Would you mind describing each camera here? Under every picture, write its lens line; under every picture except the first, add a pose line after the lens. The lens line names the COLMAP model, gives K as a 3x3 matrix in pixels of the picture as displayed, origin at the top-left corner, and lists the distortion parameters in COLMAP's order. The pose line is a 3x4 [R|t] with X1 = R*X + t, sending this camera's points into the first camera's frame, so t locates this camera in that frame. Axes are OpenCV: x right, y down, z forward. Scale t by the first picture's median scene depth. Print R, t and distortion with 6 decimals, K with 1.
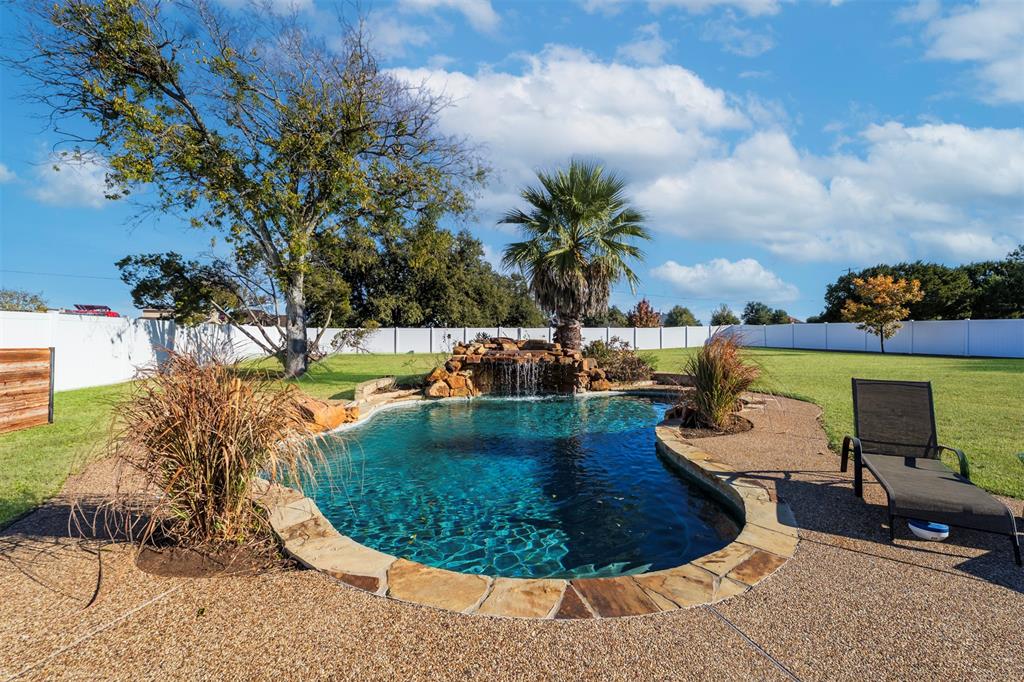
lens RADIAL K [[430.4, 0, 512.0], [0, 430.4, 341.0], [0, 0, 1]] dist [-0.001248, -0.000139]
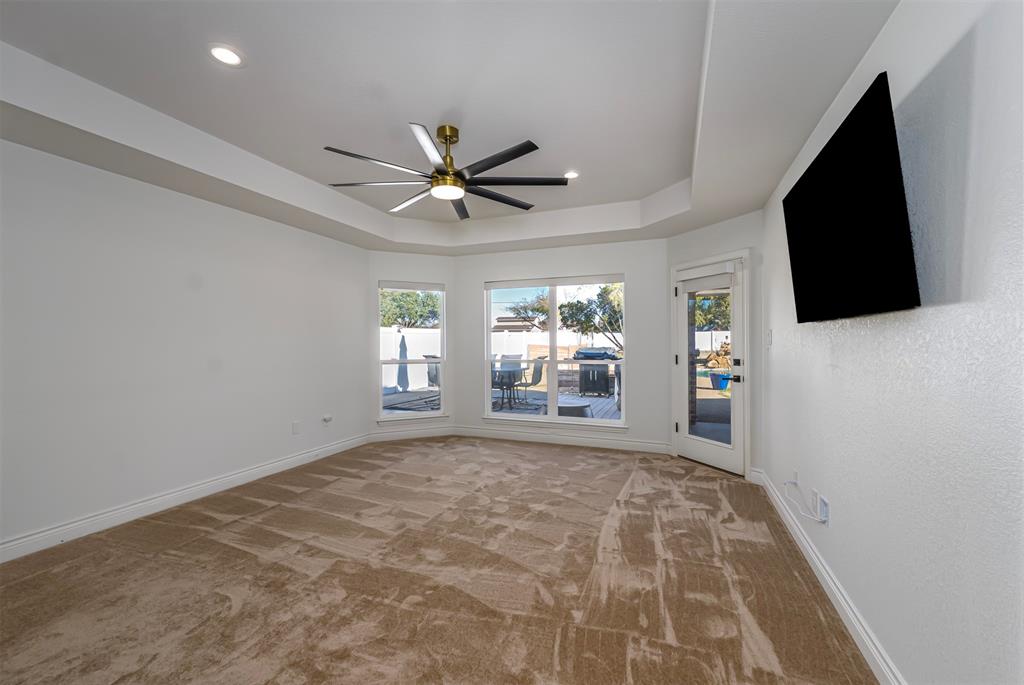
lens RADIAL K [[430.4, 0, 512.0], [0, 430.4, 342.5], [0, 0, 1]] dist [-0.001248, -0.000139]
pose [[0.808828, -0.003962, -0.588031, 0.271530], [0.009098, 0.999942, 0.005777, -0.015985], [0.587974, -0.010022, 0.808817, -1.271044]]
